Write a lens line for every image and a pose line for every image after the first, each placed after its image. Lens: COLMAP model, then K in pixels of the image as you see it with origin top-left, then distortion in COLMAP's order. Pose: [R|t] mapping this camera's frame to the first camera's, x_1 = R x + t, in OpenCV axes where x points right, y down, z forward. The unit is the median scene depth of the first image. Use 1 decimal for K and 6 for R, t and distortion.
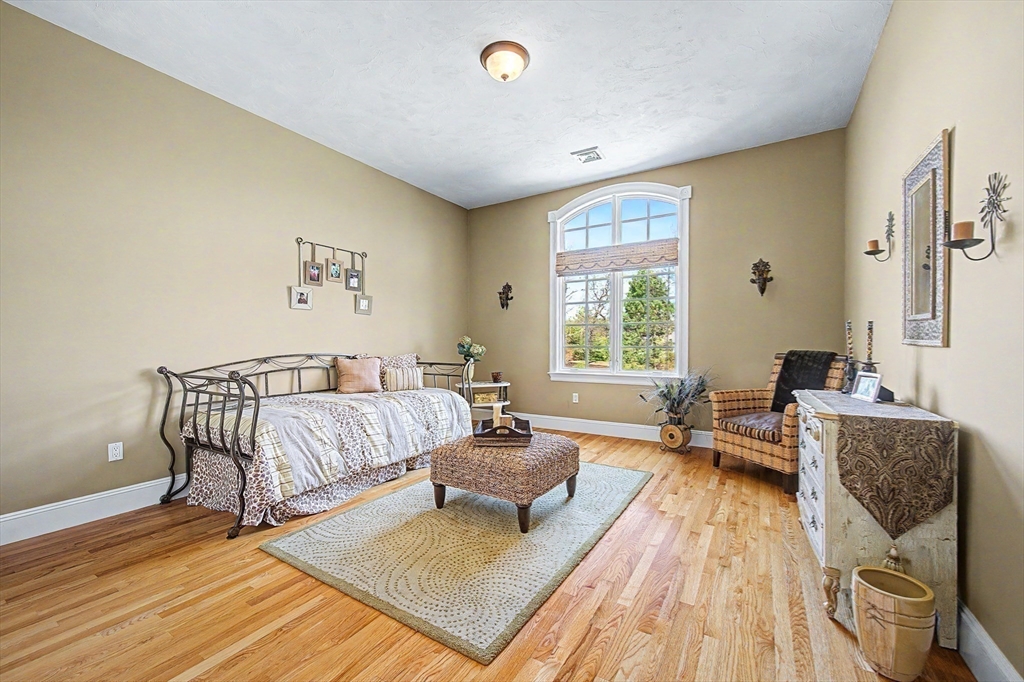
lens RADIAL K [[397.3, 0, 514.4], [0, 397.3, 337.5], [0, 0, 1]] dist [0.000777, -0.000321]
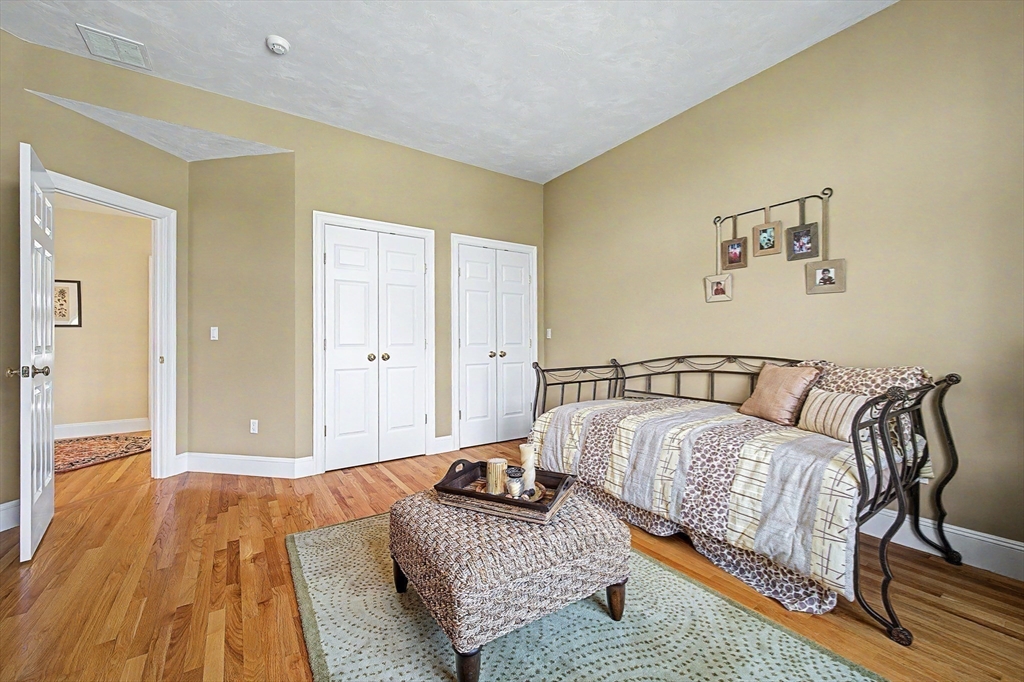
lens RADIAL K [[397.3, 0, 514.4], [0, 397.3, 337.5], [0, 0, 1]] dist [0.000777, -0.000321]
pose [[-0.388861, -0.000472, -0.921296, 0.395771], [0.019253, 0.999777, -0.008638, 0.003709], [0.921095, -0.021096, -0.388765, 0.914466]]
